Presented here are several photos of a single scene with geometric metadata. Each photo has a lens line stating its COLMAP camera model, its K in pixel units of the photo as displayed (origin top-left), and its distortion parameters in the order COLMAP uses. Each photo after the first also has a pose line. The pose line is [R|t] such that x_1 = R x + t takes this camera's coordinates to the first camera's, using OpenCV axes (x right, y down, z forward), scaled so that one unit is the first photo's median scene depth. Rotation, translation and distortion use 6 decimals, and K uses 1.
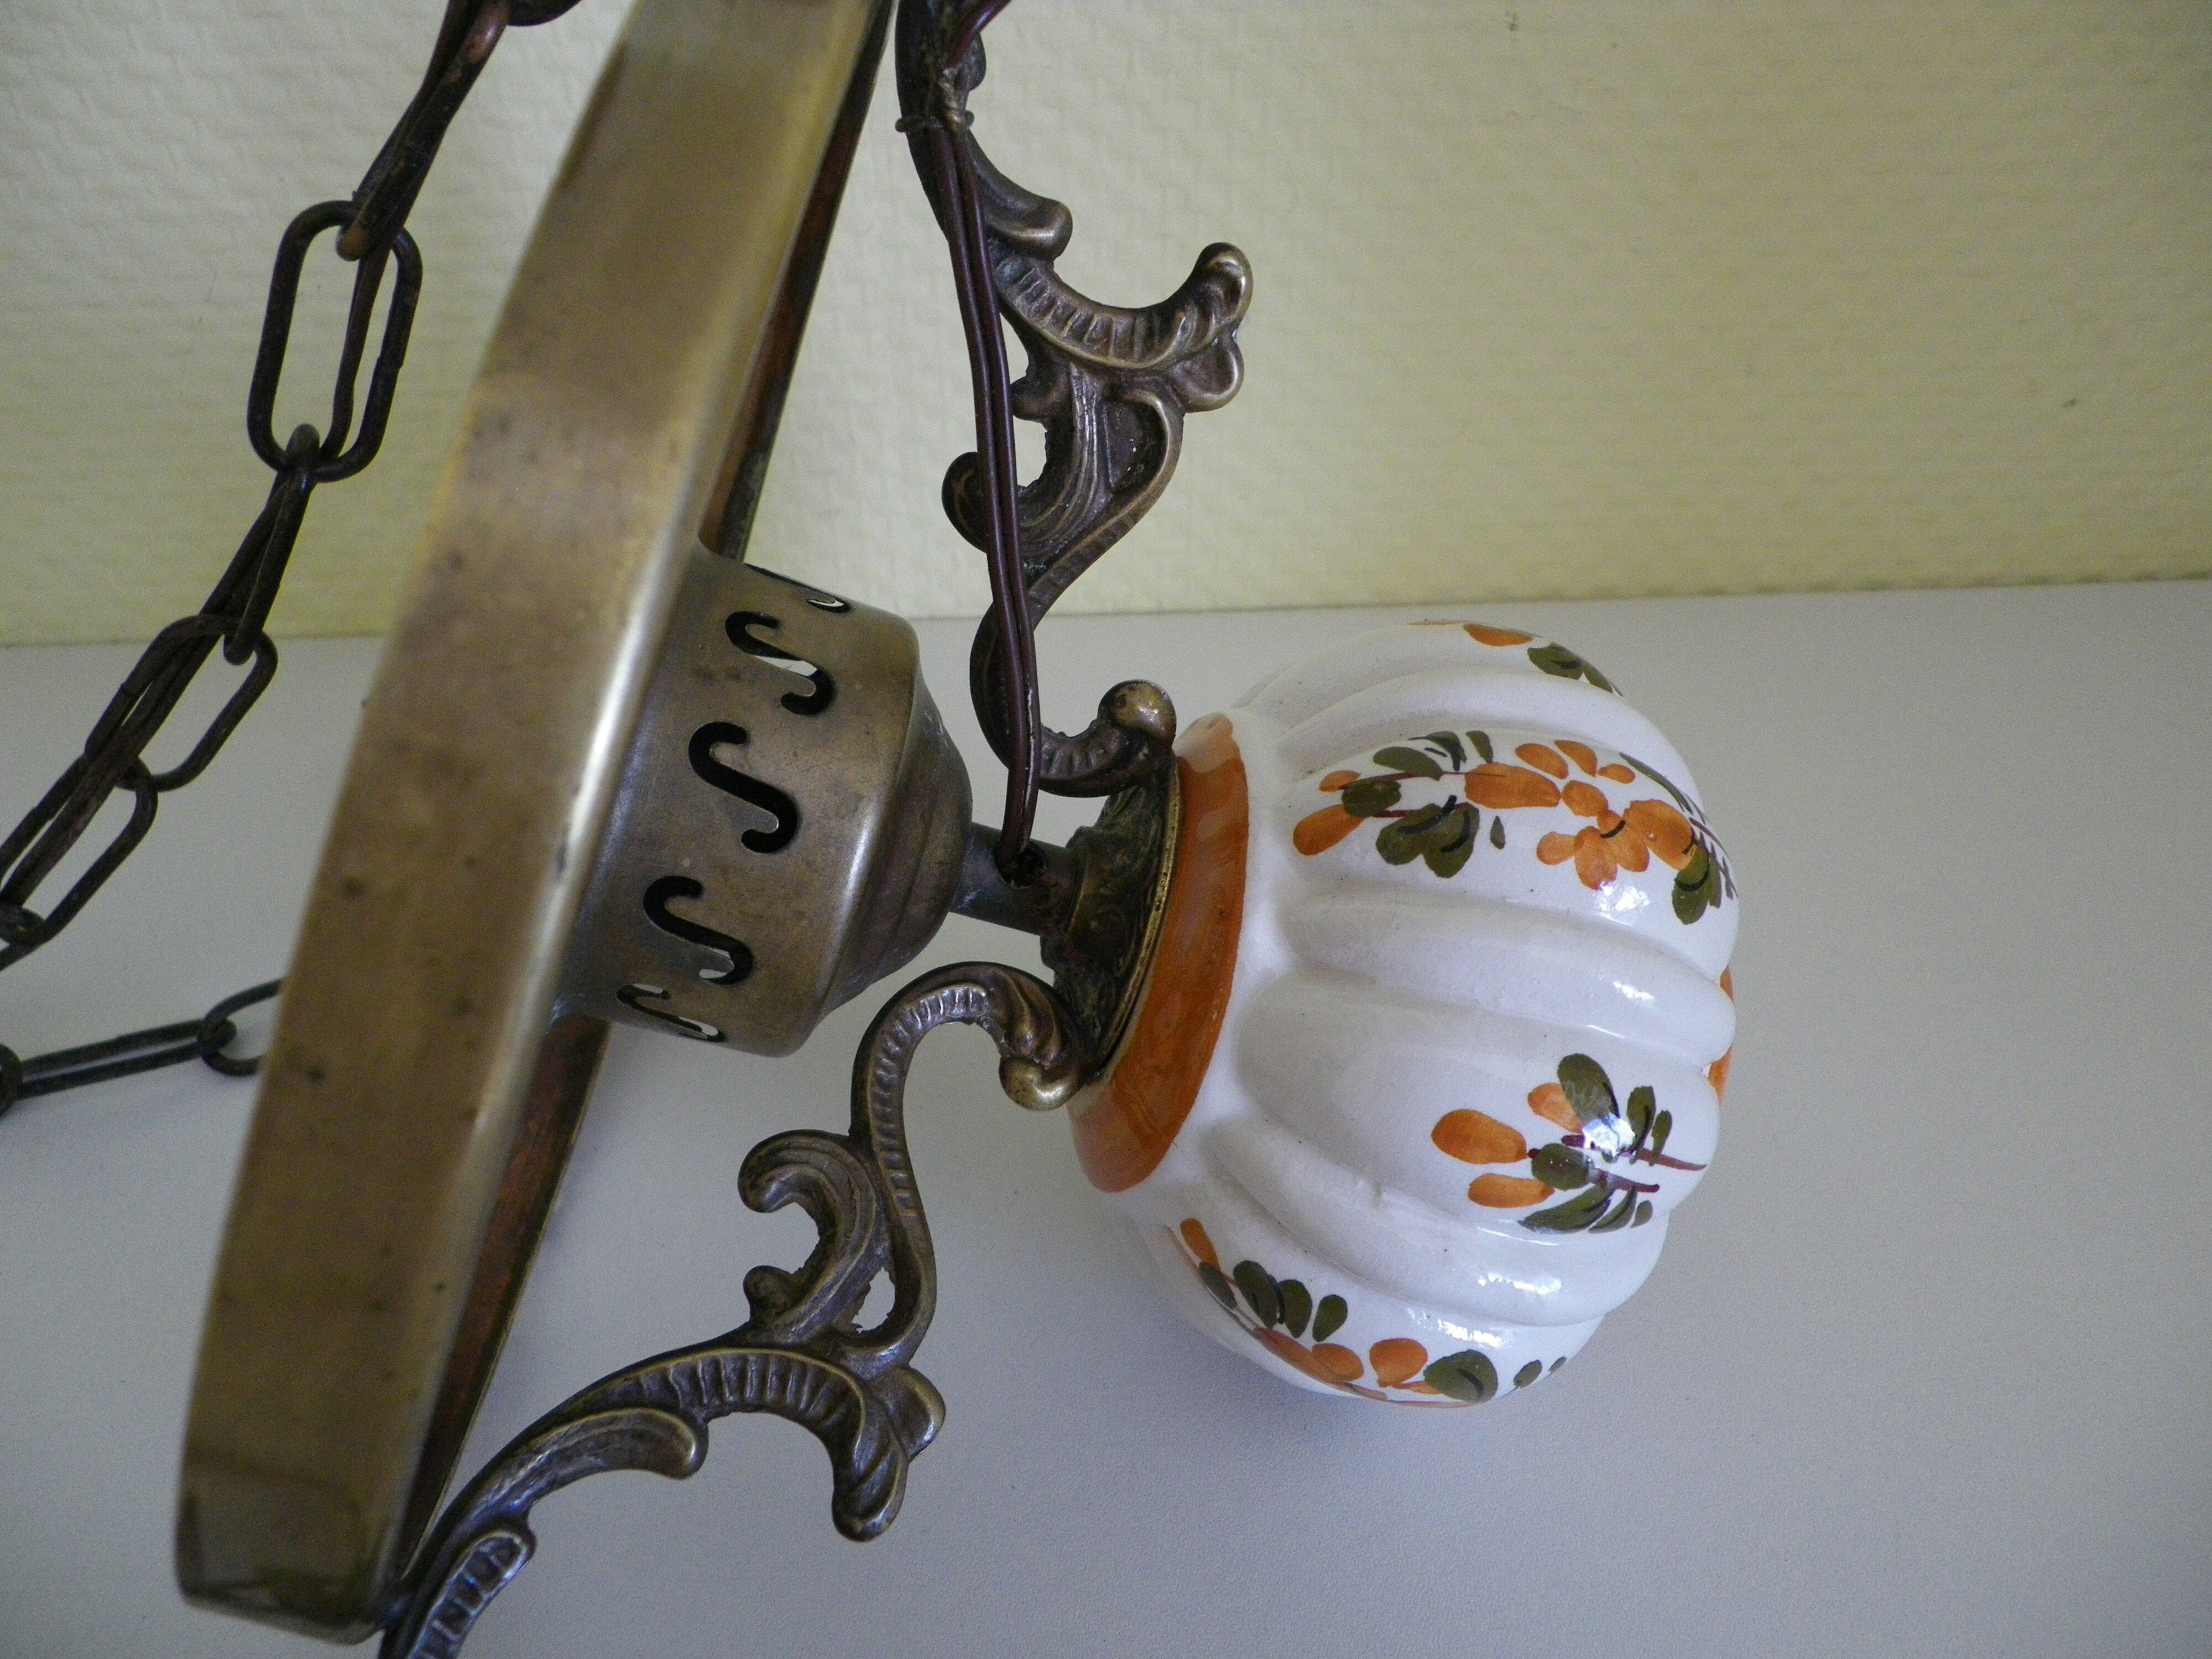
lens RADIAL K [[1677.6, 0, 1075.7], [0, 1677.6, 831.5], [0, 0, 1]] dist [0.004305, -0.008104]
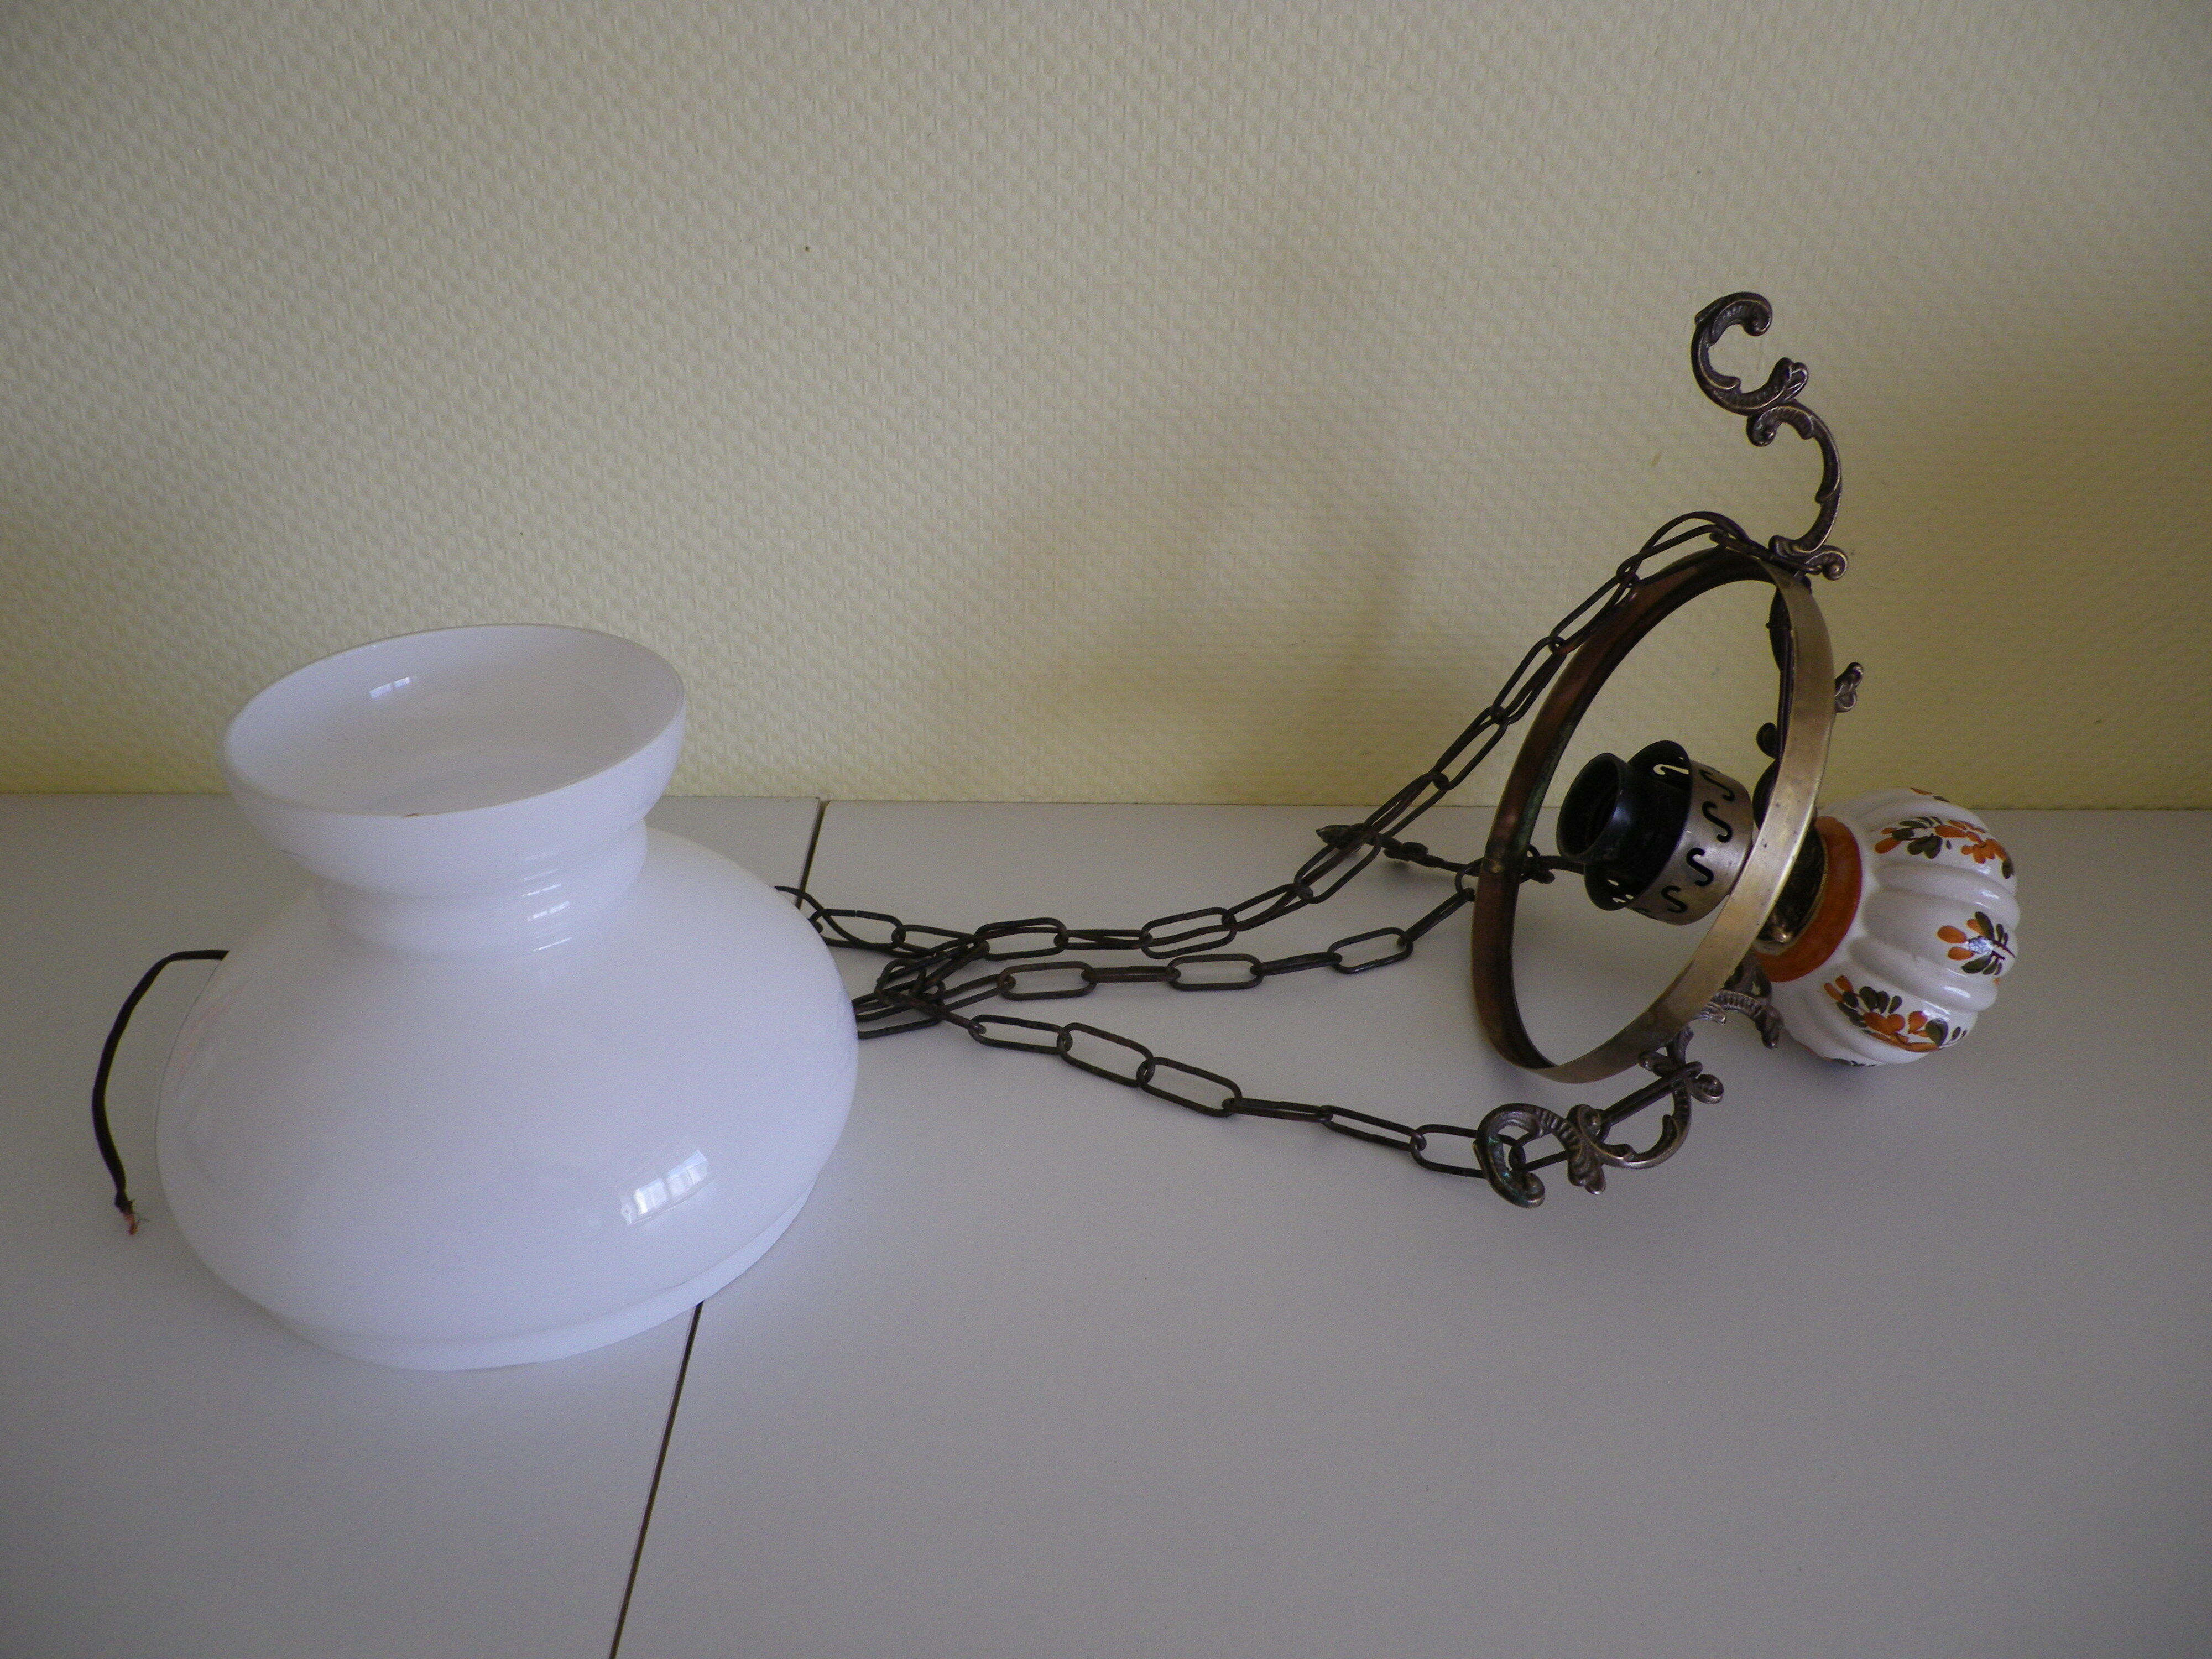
lens RADIAL K [[1677.6, 0, 1111.3], [0, 1677.6, 834.1], [0, 0, 1]] dist [0.004305, -0.008104]
pose [[0.999226, 0.034263, 0.019314, -1.339546], [-0.030587, 0.985641, -0.166062, 0.535278], [-0.024726, 0.165343, 0.985926, -2.016387]]
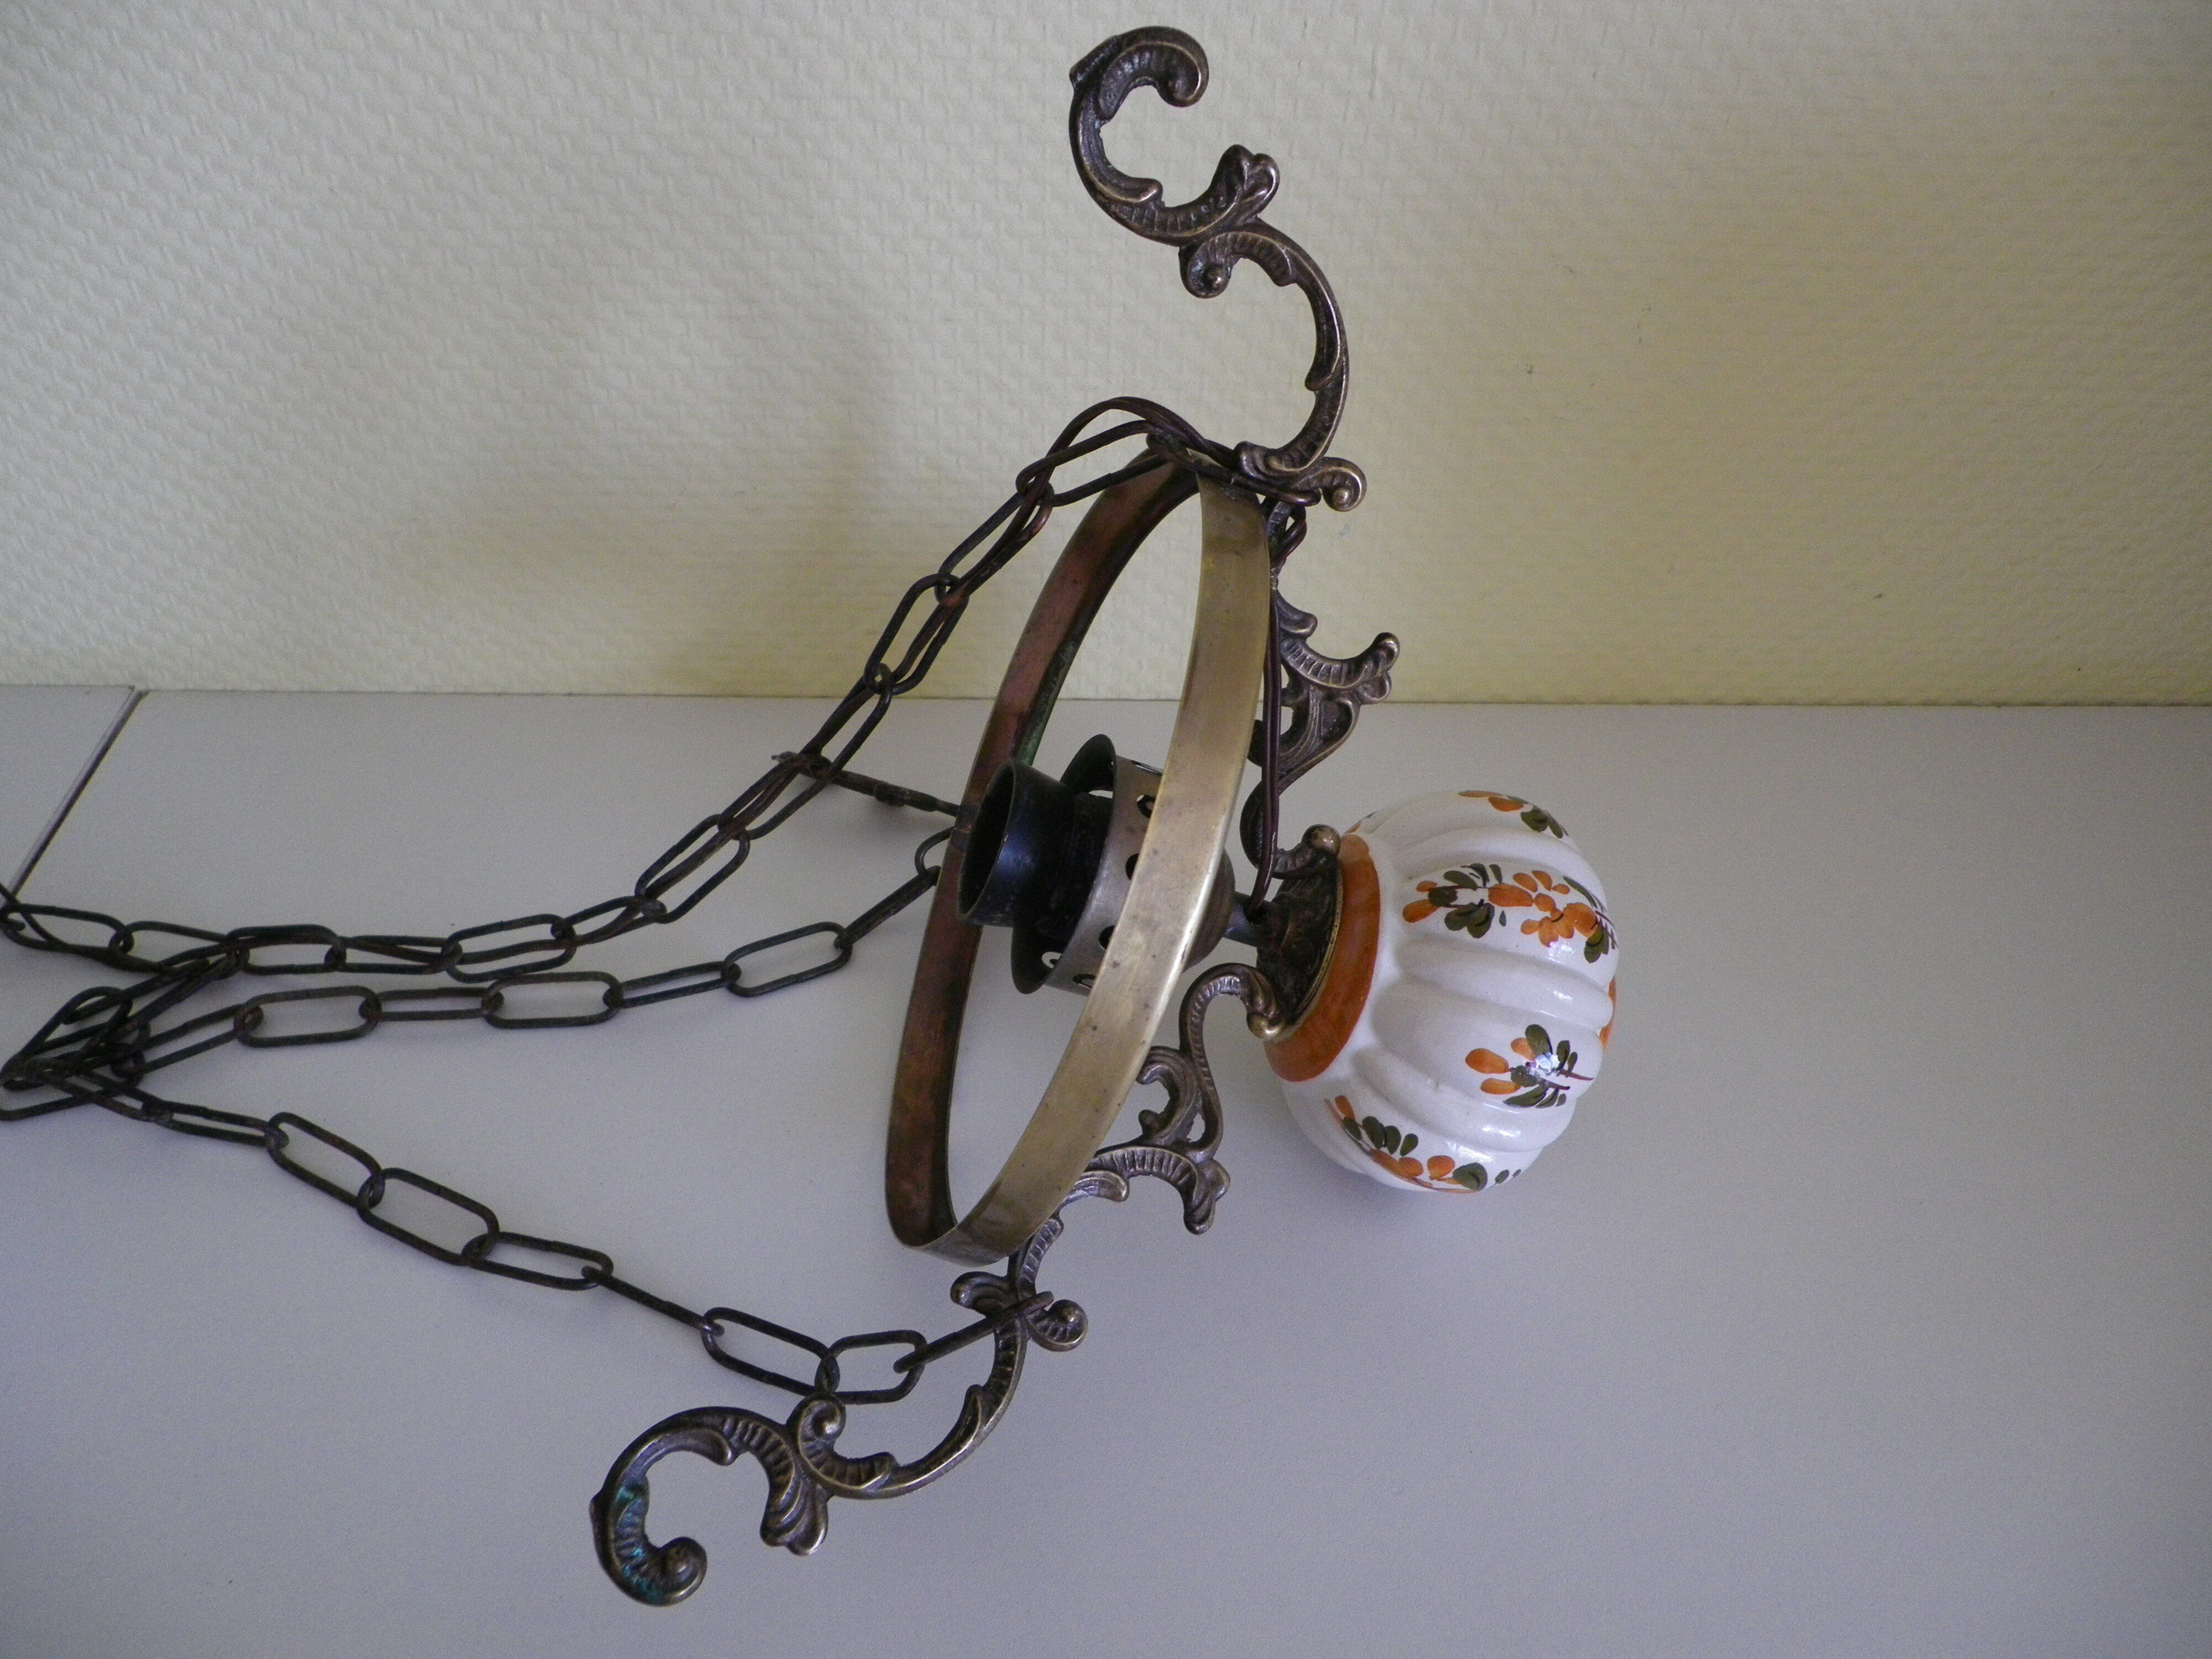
lens RADIAL K [[1677.6, 0, 1087.7], [0, 1677.6, 830.8], [0, 0, 1]] dist [0.004305, -0.008104]
pose [[0.998976, 0.037803, 0.024849, -0.311198], [-0.039157, 0.997634, 0.056511, -0.198330], [-0.022654, -0.057426, 0.998093, -1.035482]]
